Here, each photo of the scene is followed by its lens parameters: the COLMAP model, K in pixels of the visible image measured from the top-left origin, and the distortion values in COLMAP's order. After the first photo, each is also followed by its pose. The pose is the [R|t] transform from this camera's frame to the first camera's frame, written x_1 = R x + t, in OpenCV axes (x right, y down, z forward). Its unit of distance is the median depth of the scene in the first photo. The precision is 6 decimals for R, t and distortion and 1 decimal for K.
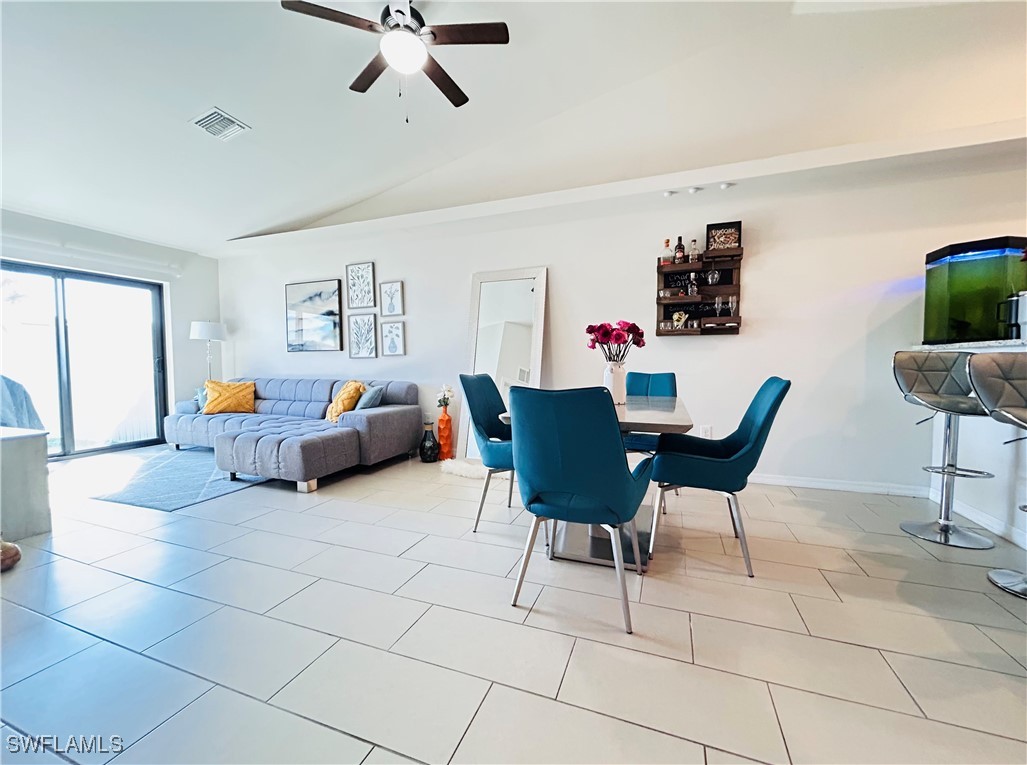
lens RADIAL K [[420.2, 0, 513.5], [0, 420.2, 382.5], [0, 0, 1]] dist [0.024181, 0.000044]
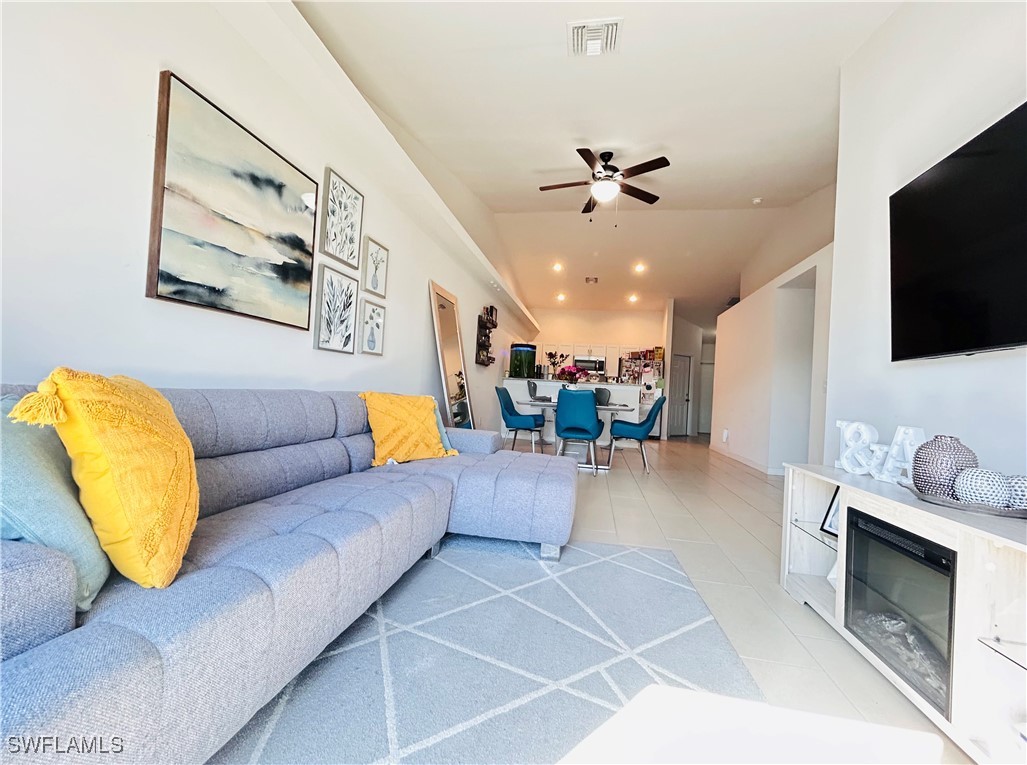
lens RADIAL K [[420.2, 0, 513.5], [0, 420.2, 382.5], [0, 0, 1]] dist [0.024181, 0.000044]
pose [[-0.183596, 0.013755, 0.982906, -0.946942], [-0.017556, 0.999697, -0.017269, -0.011881], [-0.982845, -0.020427, -0.183299, 0.876274]]
